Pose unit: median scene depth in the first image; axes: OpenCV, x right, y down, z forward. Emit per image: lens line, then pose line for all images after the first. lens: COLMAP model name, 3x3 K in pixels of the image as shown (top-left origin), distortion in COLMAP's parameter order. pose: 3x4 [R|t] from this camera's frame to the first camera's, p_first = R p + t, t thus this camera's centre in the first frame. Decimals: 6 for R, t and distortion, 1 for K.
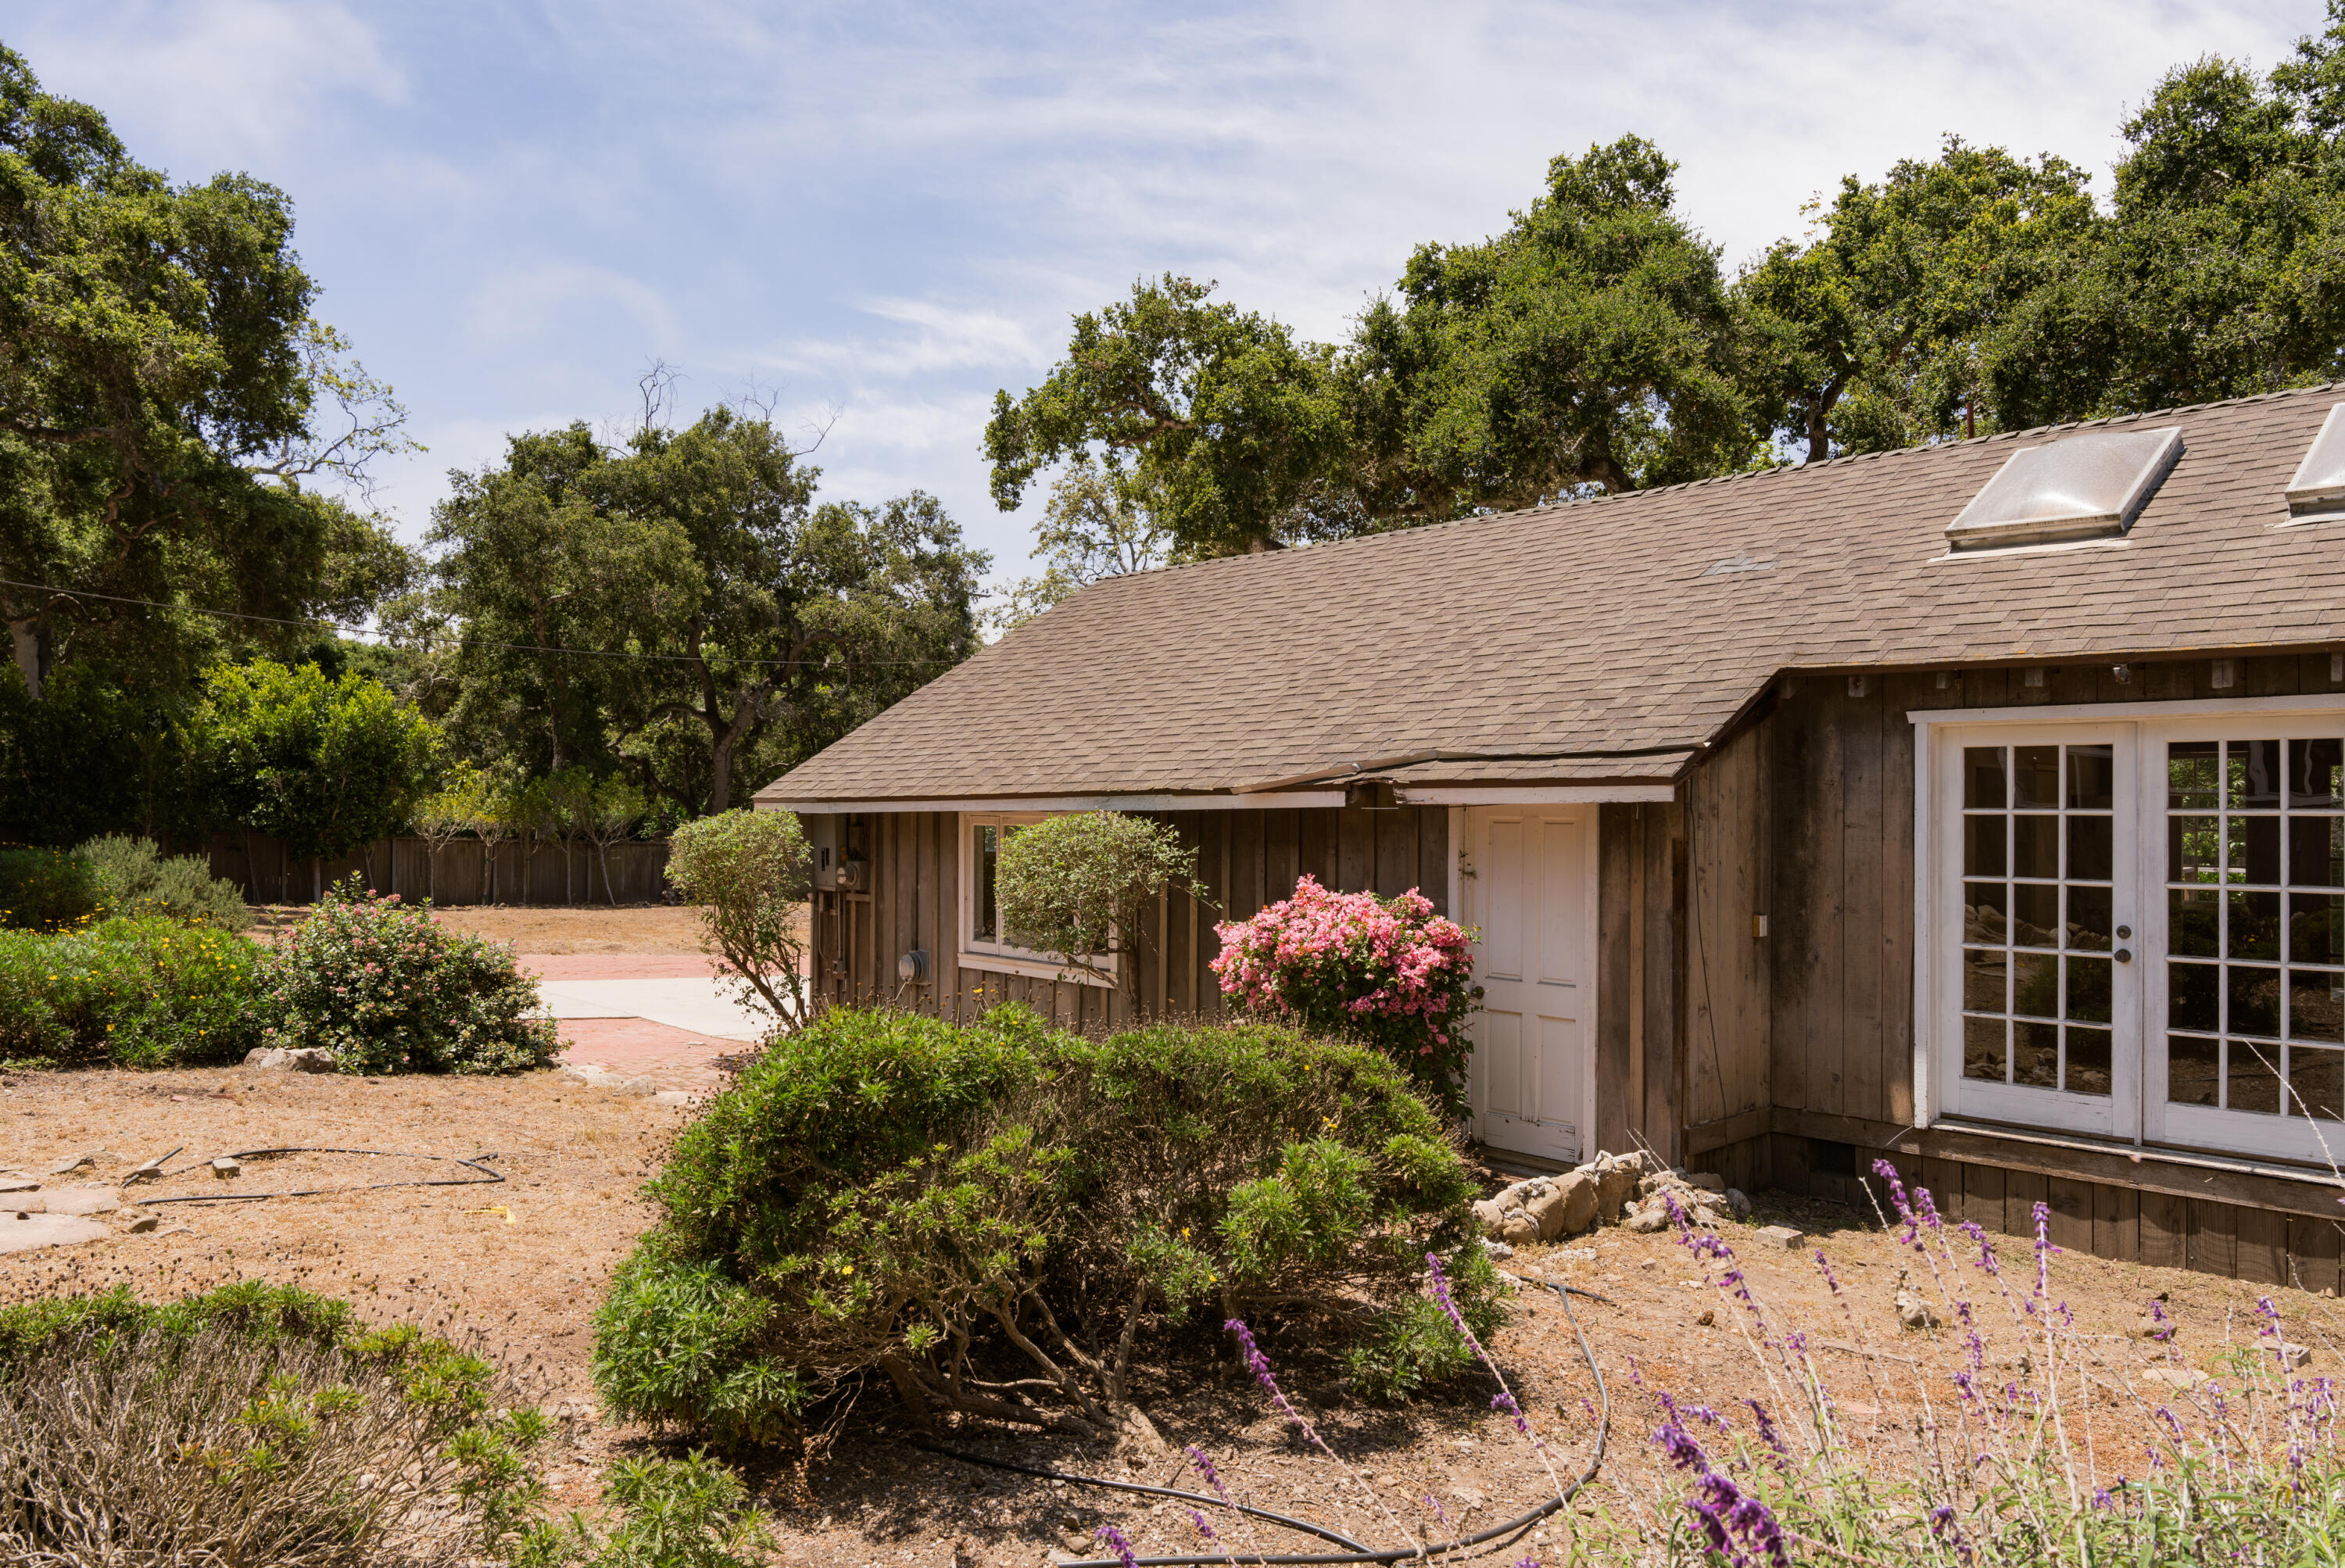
lens RADIAL K [[1582.7, 0, 1181.9], [0, 1582.7, 778.7], [0, 0, 1]] dist [-0.007878, -0.008336]
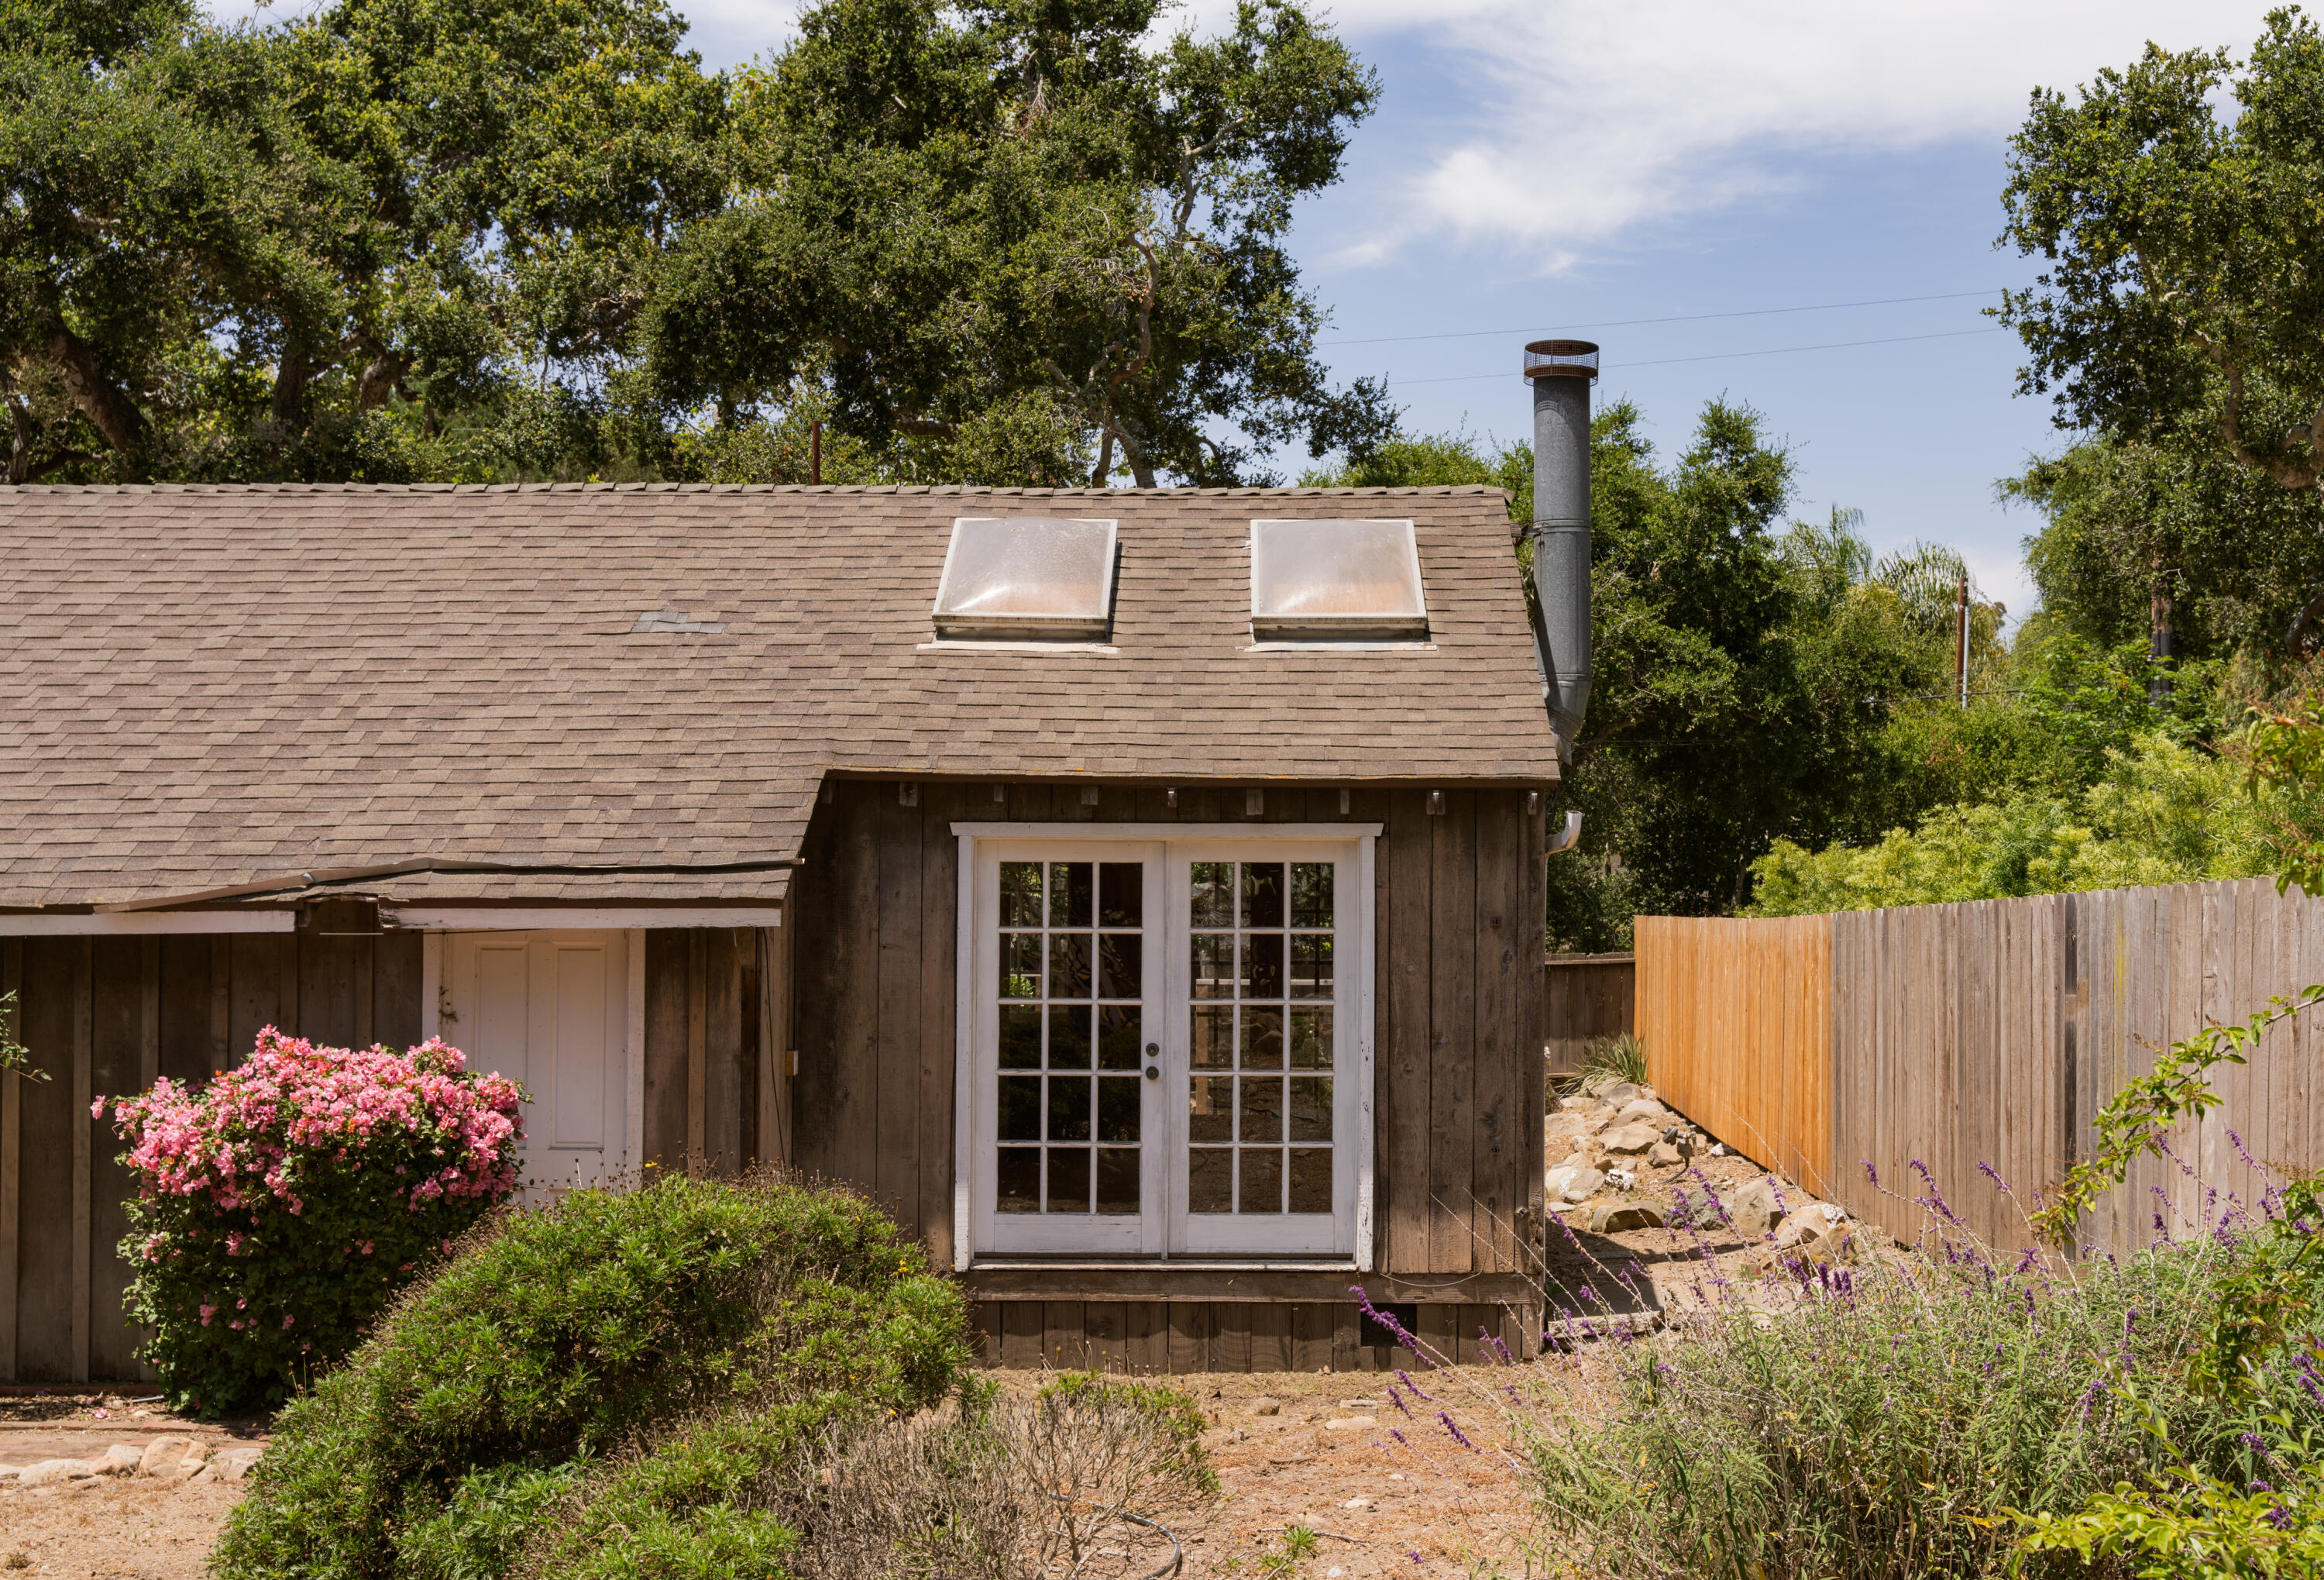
lens RADIAL K [[2800.6, 0, 1159.8], [0, 2800.6, 800.7], [0, 0, 1]] dist [0.025010, 0.000000]
pose [[0.698936, 0.014815, 0.715030, -0.635104], [-0.013403, 0.999881, -0.007615, -0.044933], [-0.715058, -0.004261, 0.699052, -0.238458]]
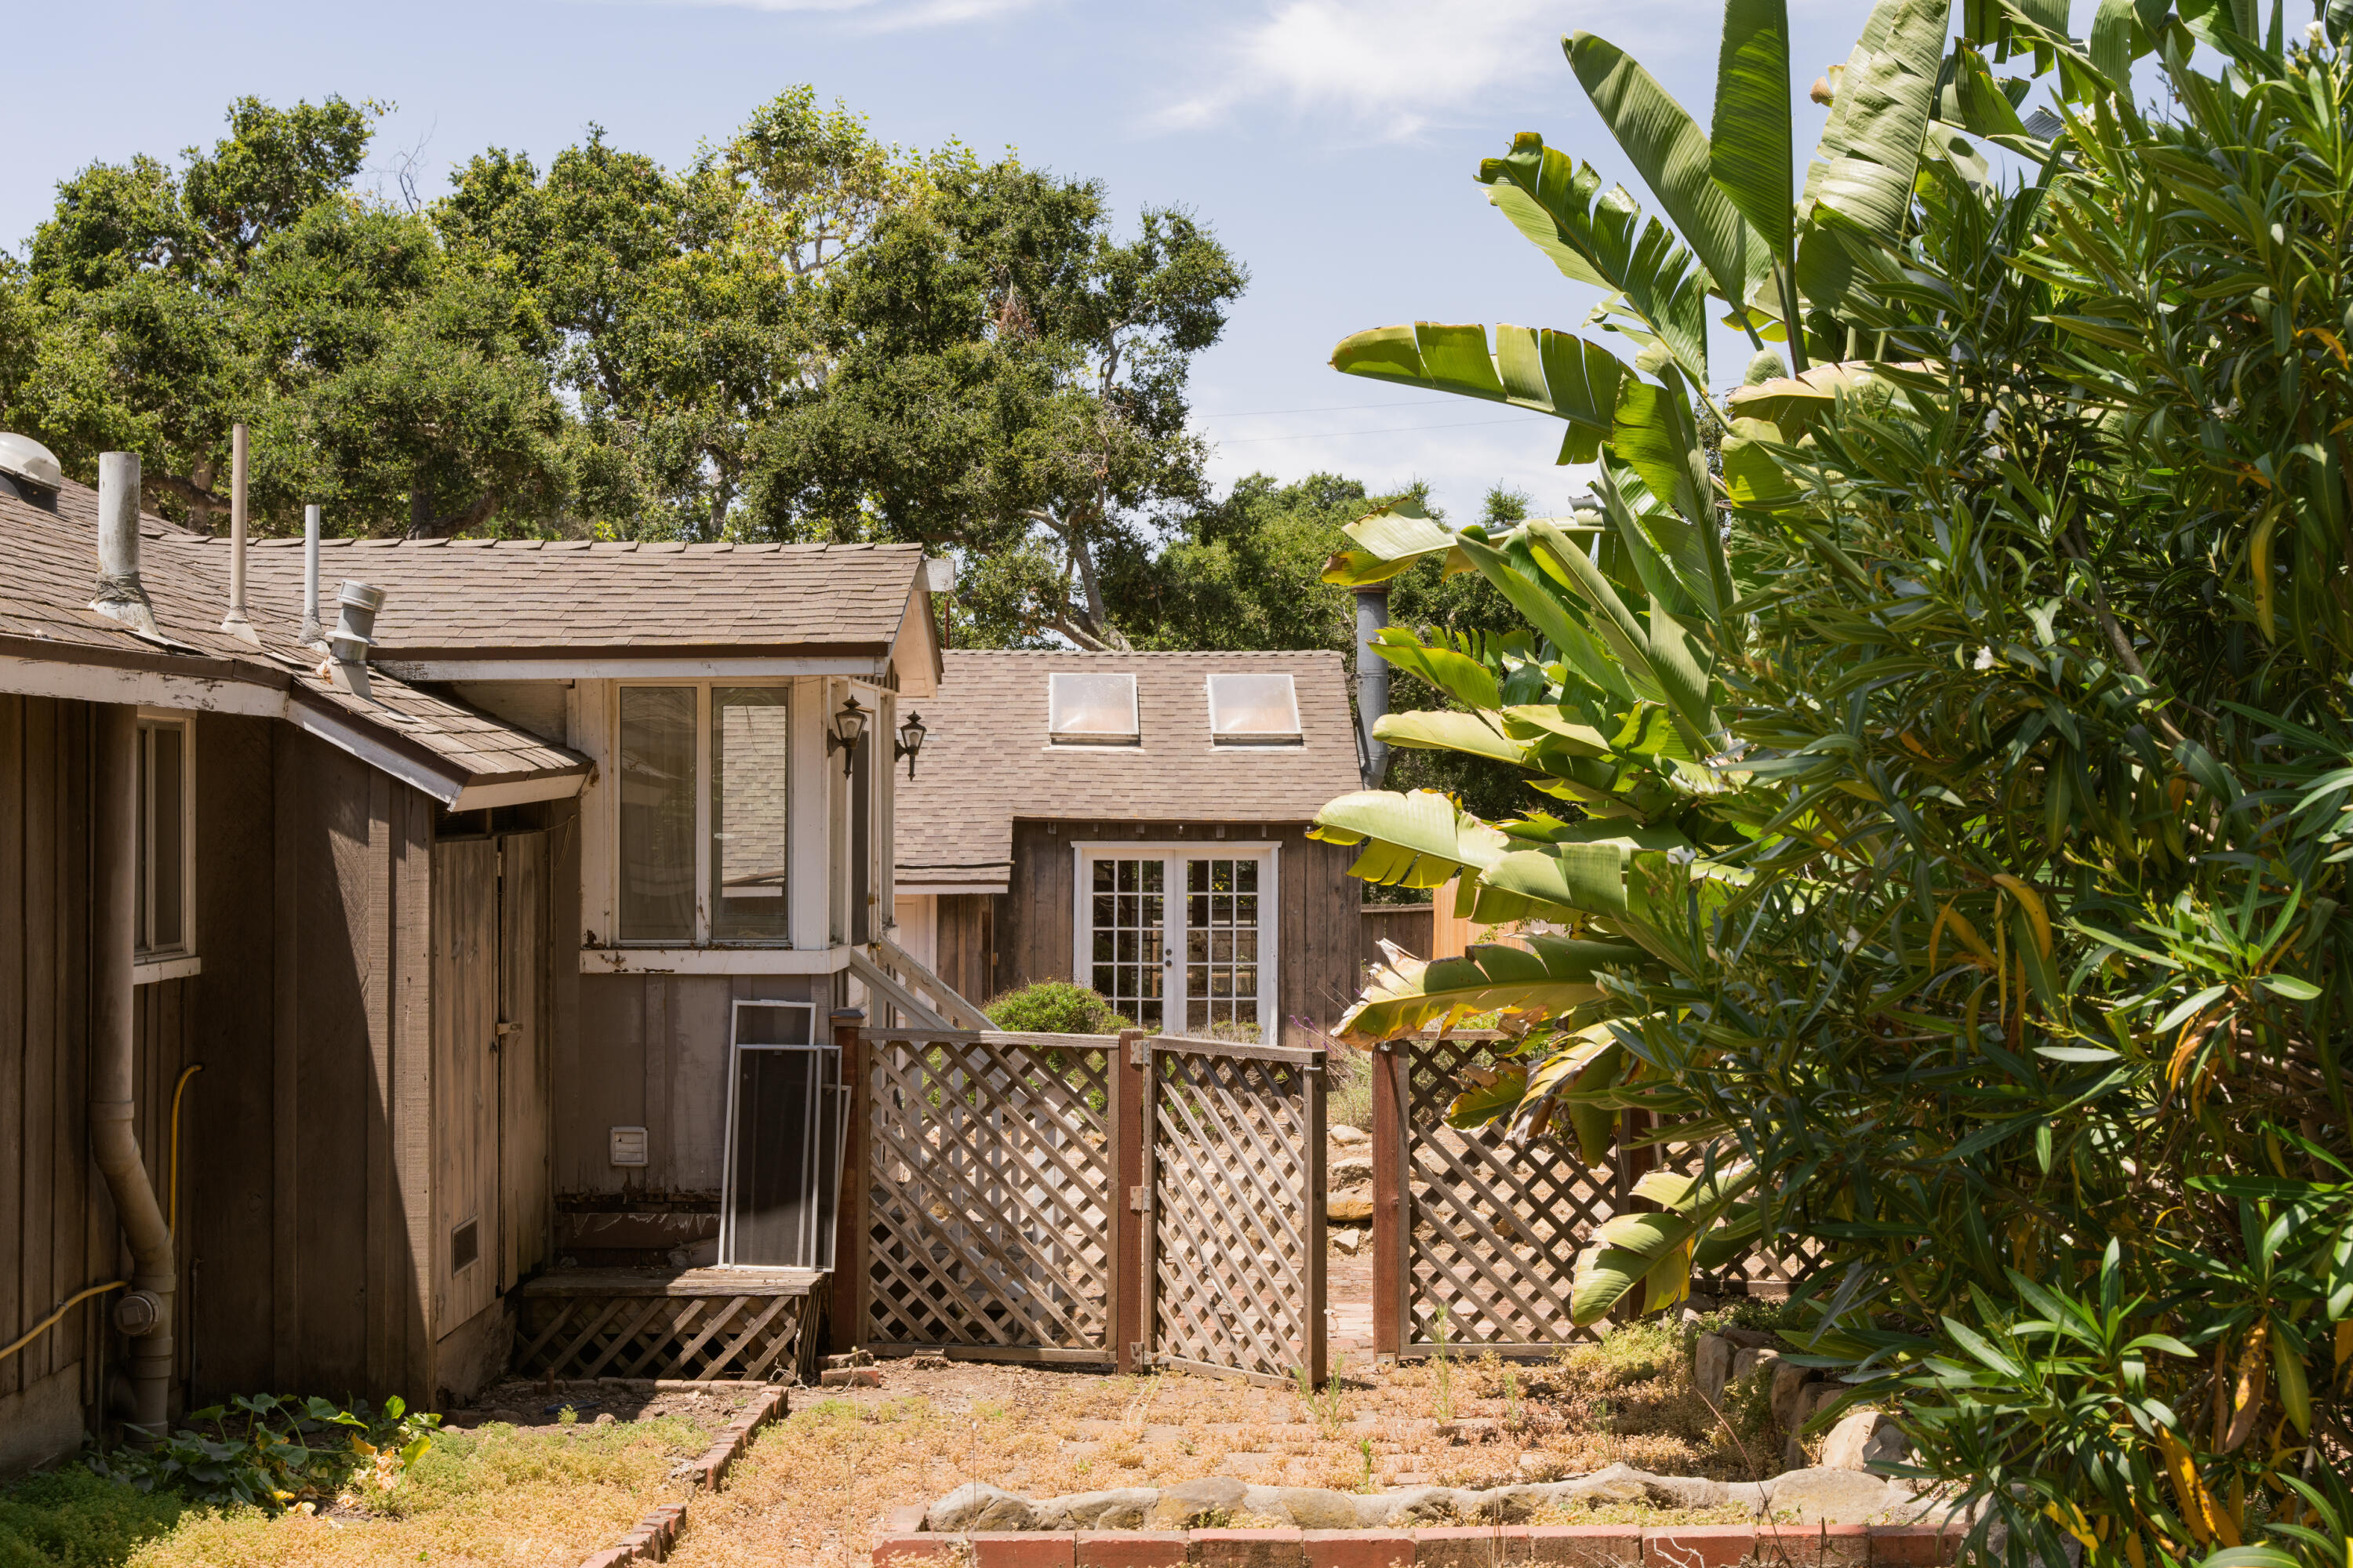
lens RADIAL K [[3234.3, 0, 1177.3], [0, 3234.3, 784.2], [0, 0, 1]] dist [-0.048046, 0.000000]
pose [[0.645209, 0.001369, 0.764005, -2.432564], [-0.012169, 0.999890, 0.008485, -0.146454], [-0.763909, -0.014772, 0.645155, -1.604718]]
